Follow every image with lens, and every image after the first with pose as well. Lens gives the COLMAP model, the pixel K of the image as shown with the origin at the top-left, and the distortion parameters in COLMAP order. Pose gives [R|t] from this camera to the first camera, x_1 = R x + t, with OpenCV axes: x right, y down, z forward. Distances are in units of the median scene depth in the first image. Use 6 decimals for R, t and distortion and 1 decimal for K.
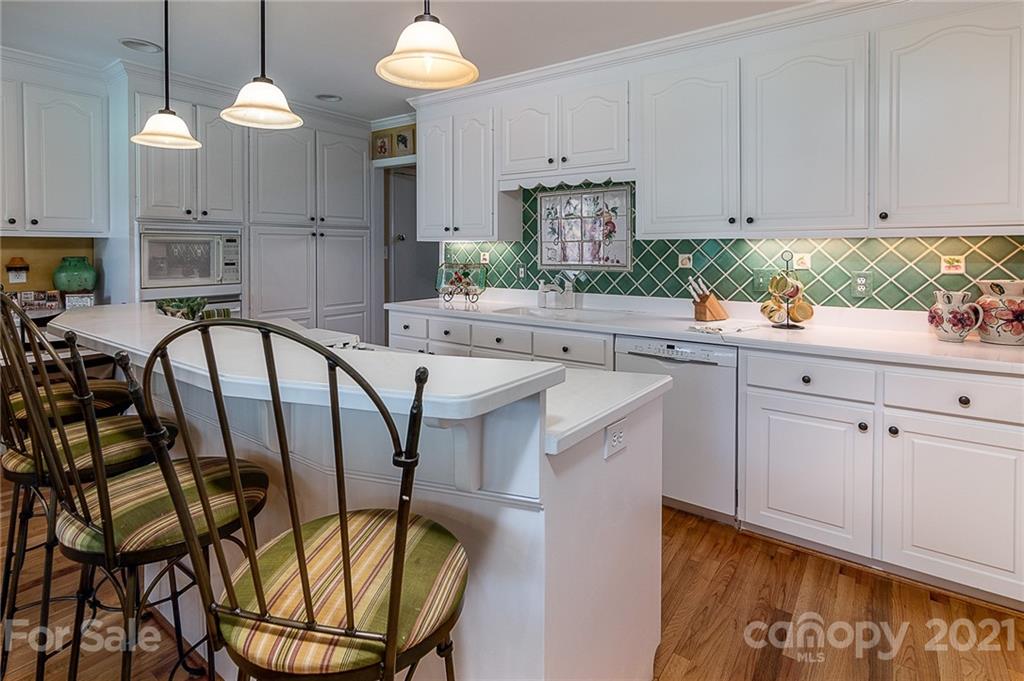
lens RADIAL K [[516.2, 0, 515.9], [0, 516.2, 253.9], [0, 0, 1]] dist [-0.000336, 0.001551]
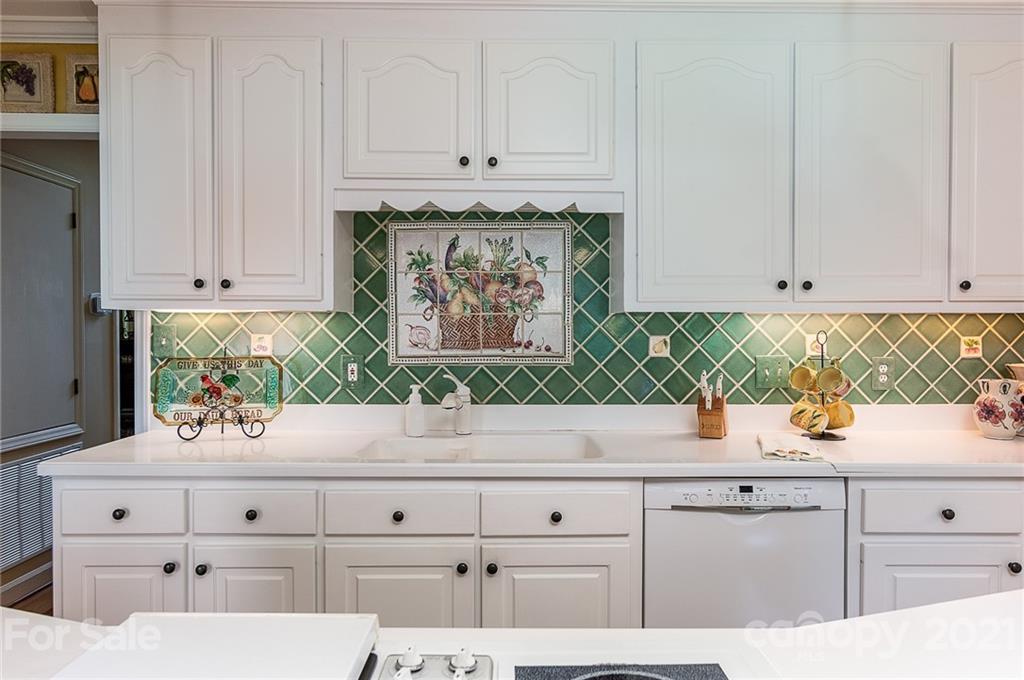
lens RADIAL K [[670.7, 0, 516.0], [0, 670.7, 336.4], [0, 0, 1]] dist [0.002219, -0.001323]
pose [[0.807427, -0.006744, 0.589929, -0.302716], [0.003614, 0.999972, 0.006485, -0.004660], [-0.589957, -0.003104, 0.807429, 0.416282]]
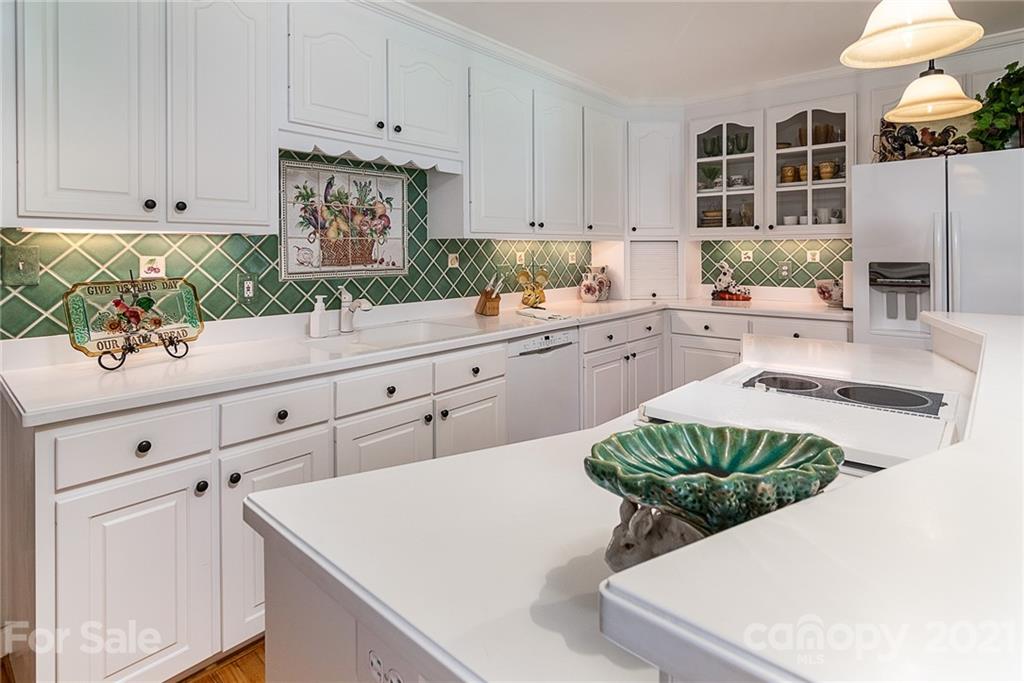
lens RADIAL K [[516.2, 0, 506.5], [0, 516.2, 253.9], [0, 0, 1]] dist [-0.000336, 0.001551]
pose [[0.130849, -0.010973, 0.991342, -0.627927], [0.009126, 0.999910, 0.009864, -0.008013], [-0.991360, 0.007756, 0.130937, 0.746487]]
